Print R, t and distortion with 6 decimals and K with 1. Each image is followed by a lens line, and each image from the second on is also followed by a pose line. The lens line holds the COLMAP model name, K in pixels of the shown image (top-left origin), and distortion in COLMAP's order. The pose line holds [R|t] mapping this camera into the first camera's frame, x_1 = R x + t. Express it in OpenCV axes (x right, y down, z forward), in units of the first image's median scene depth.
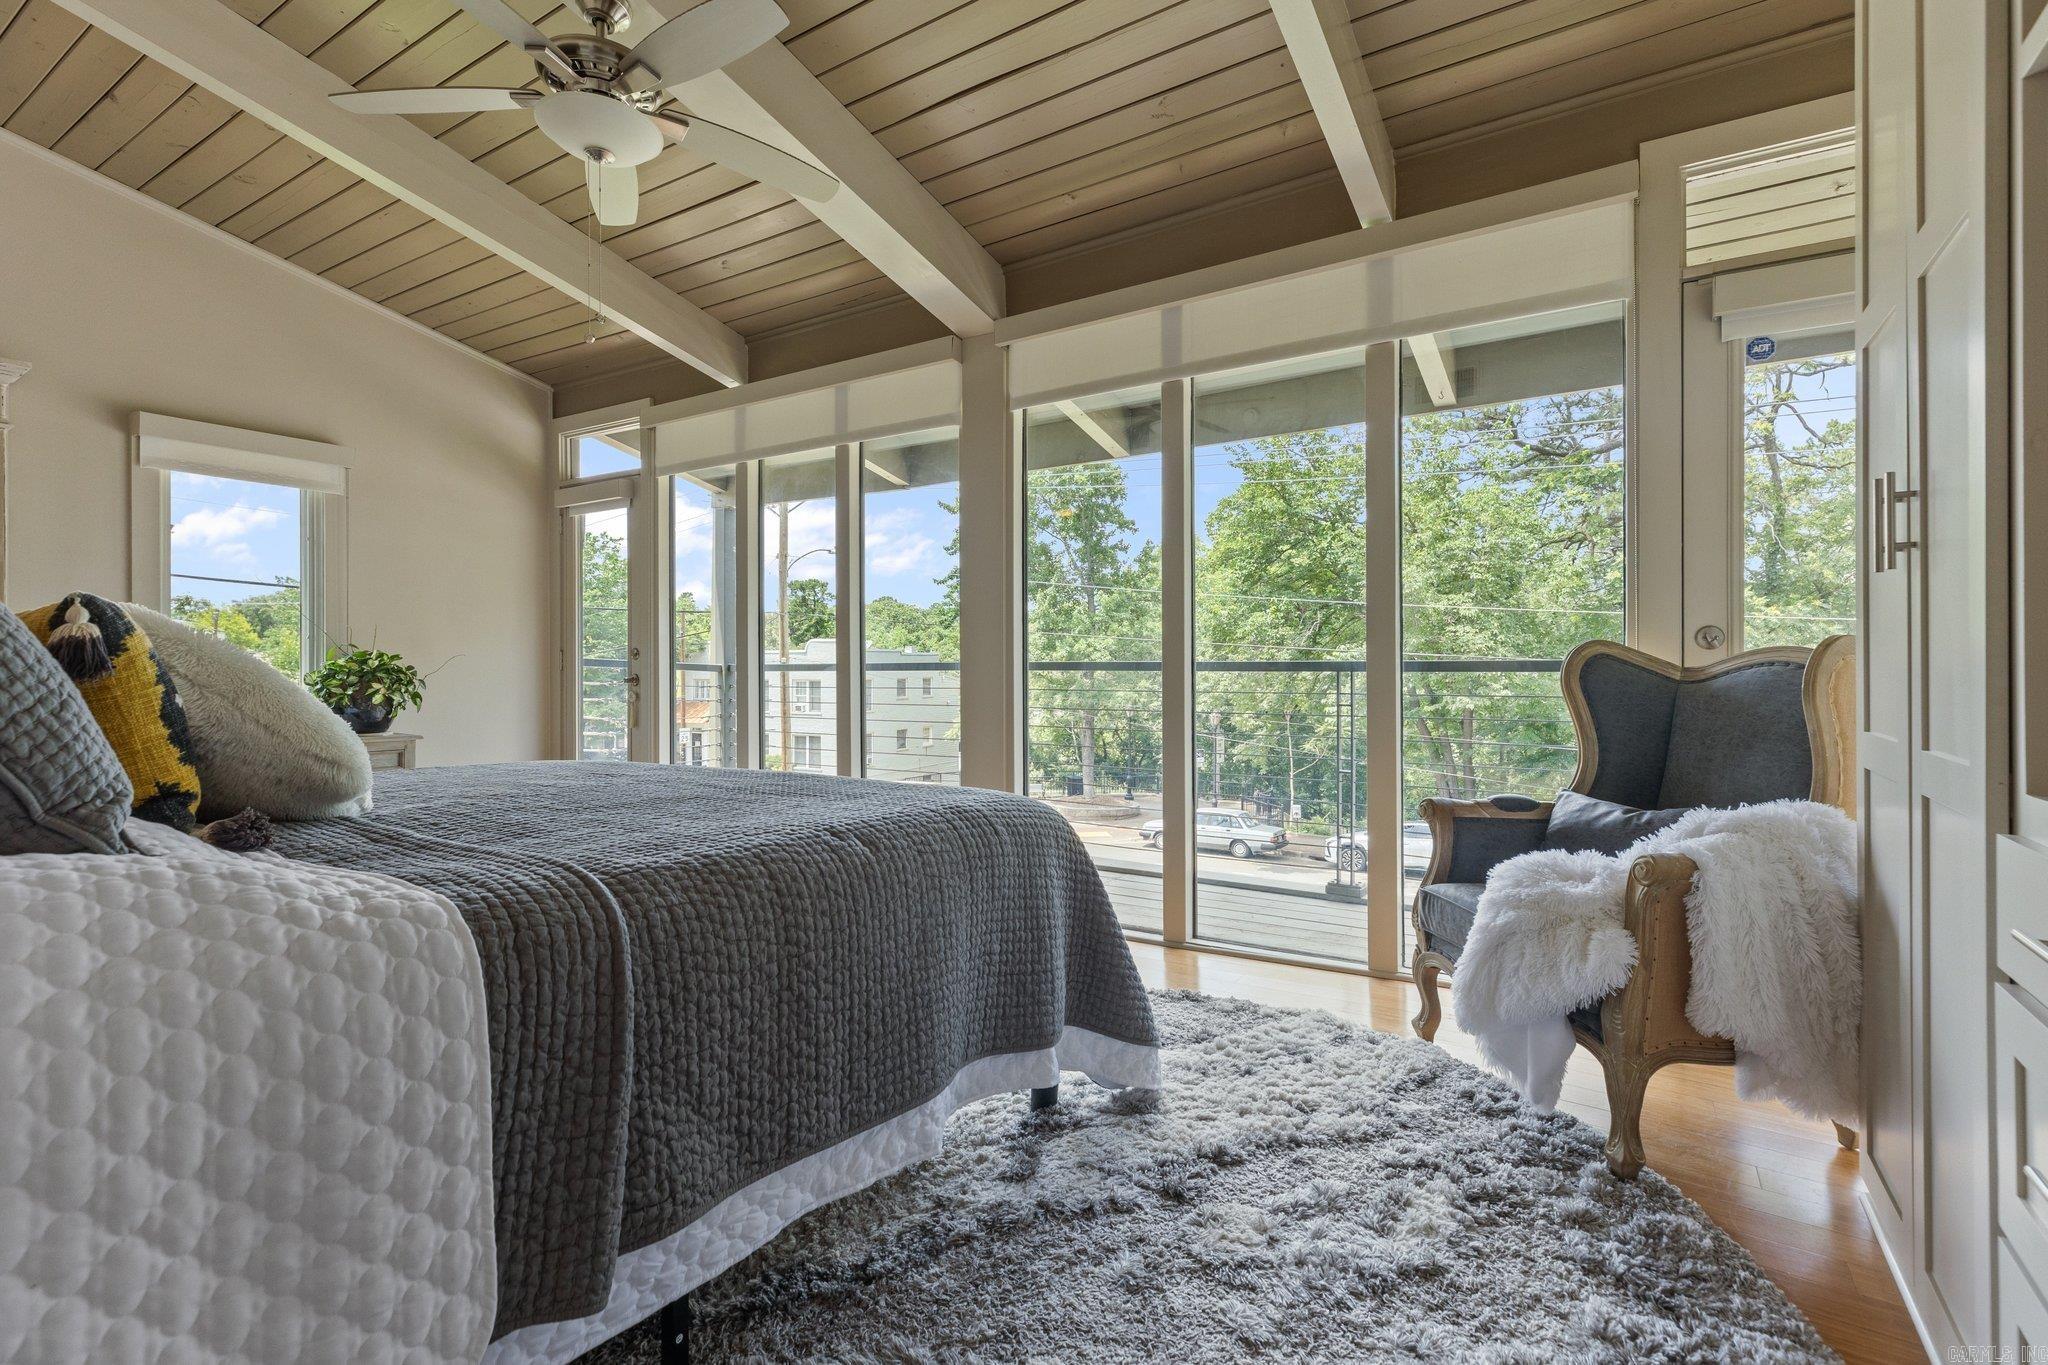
lens RADIAL K [[929.5, 0, 1039.4], [0, 929.5, 672.4], [0, 0, 1]] dist [0.006461, -0.000922]
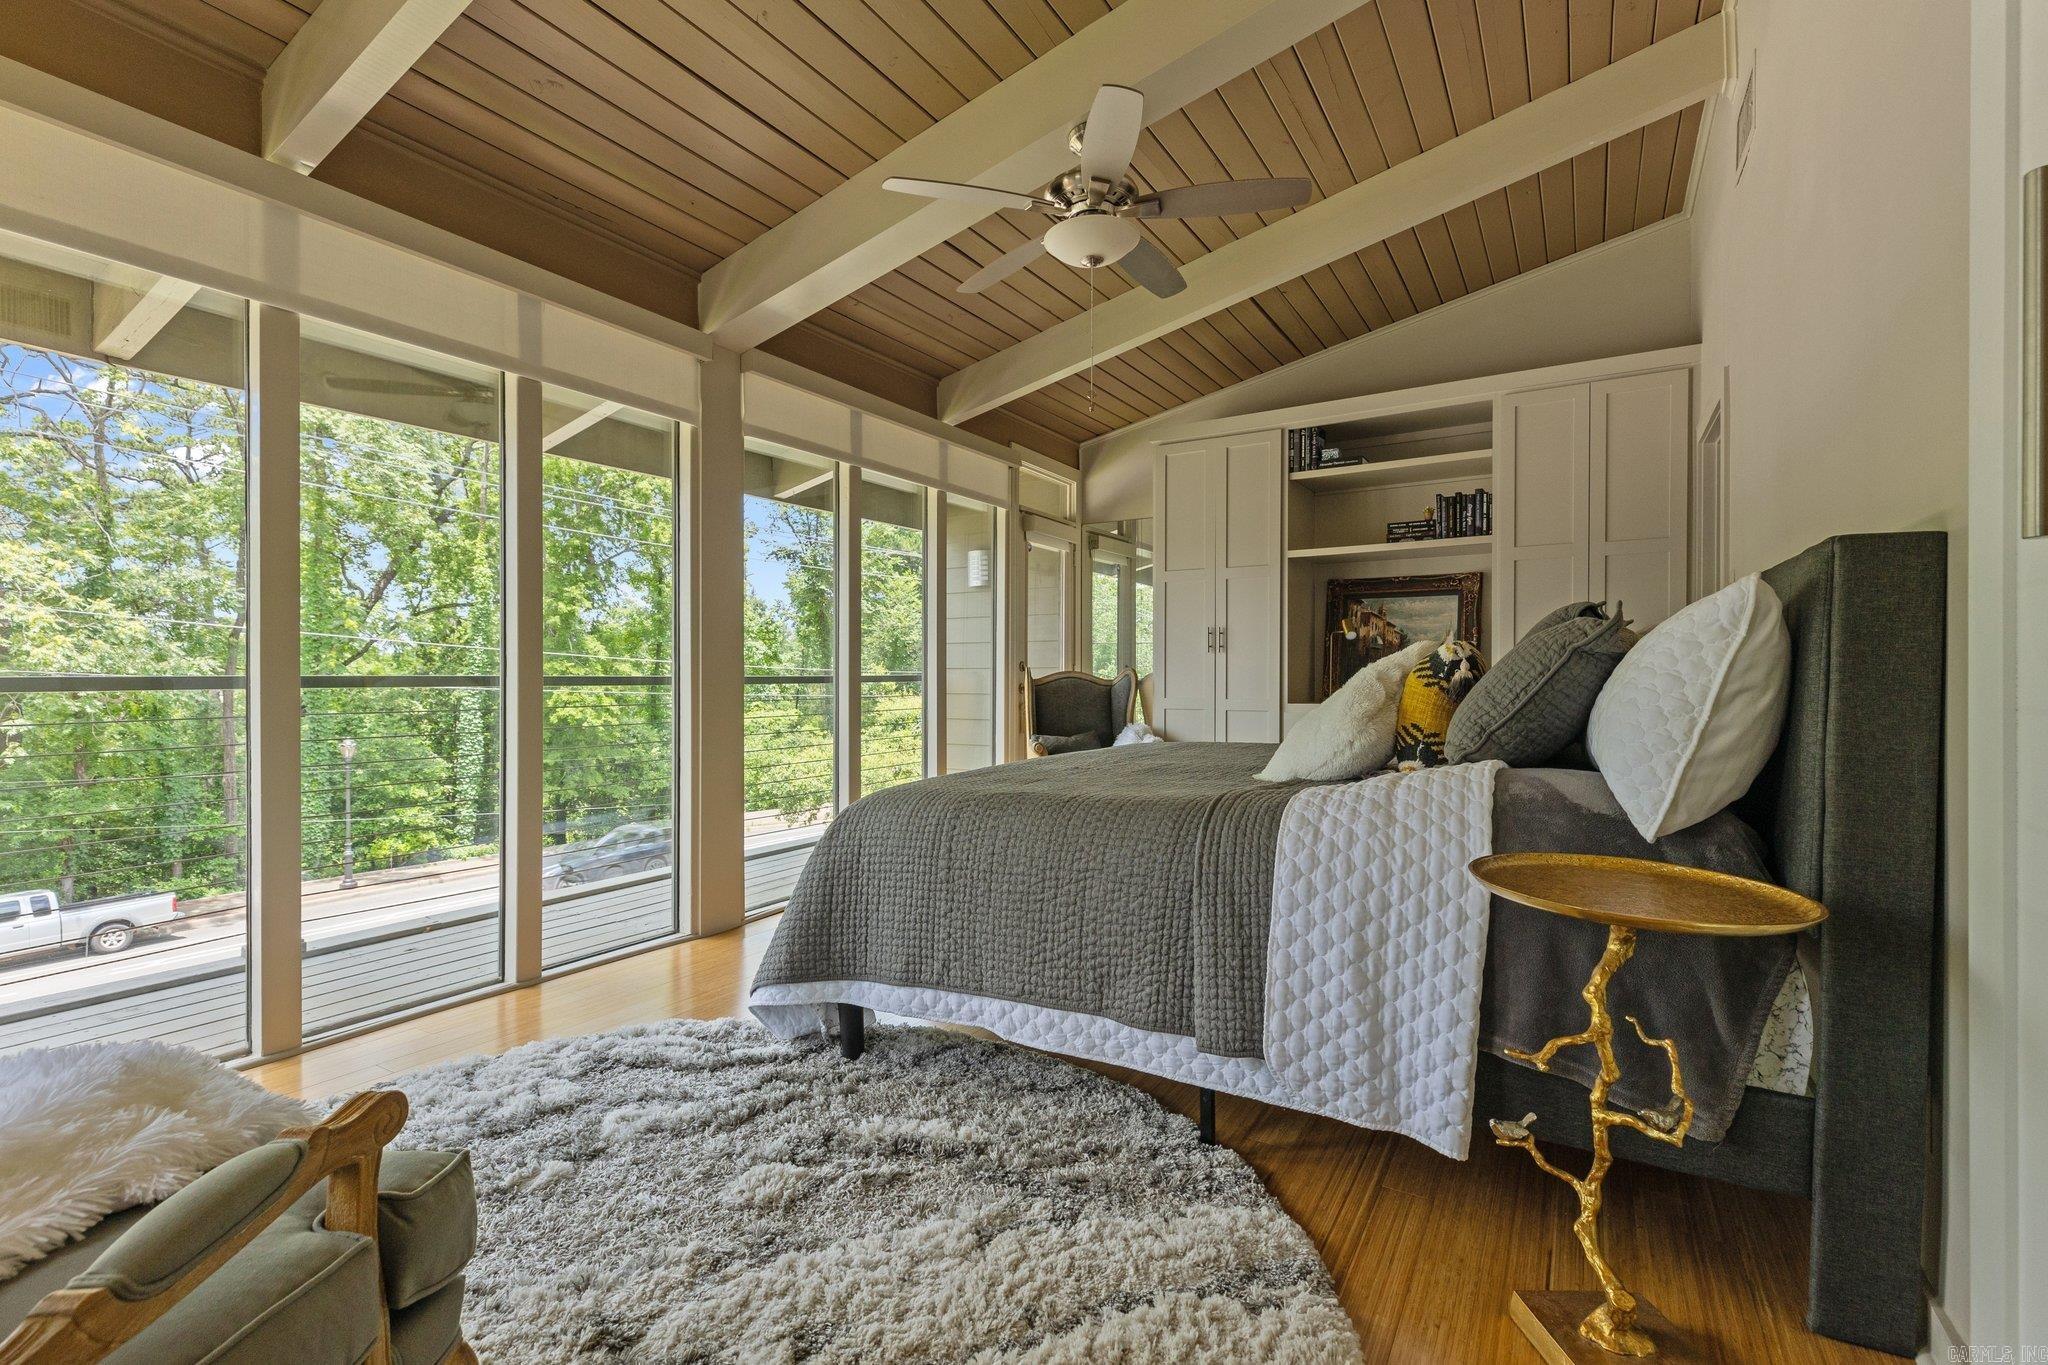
lens RADIAL K [[929.5, 0, 1030.2], [0, 929.5, 683.3], [0, 0, 1]] dist [0.006461, -0.000922]
pose [[-0.003492, -0.004168, 0.999985, -0.642586], [0.007234, 0.999965, 0.004194, -0.001485], [-0.999968, 0.007248, -0.003461, 0.394095]]
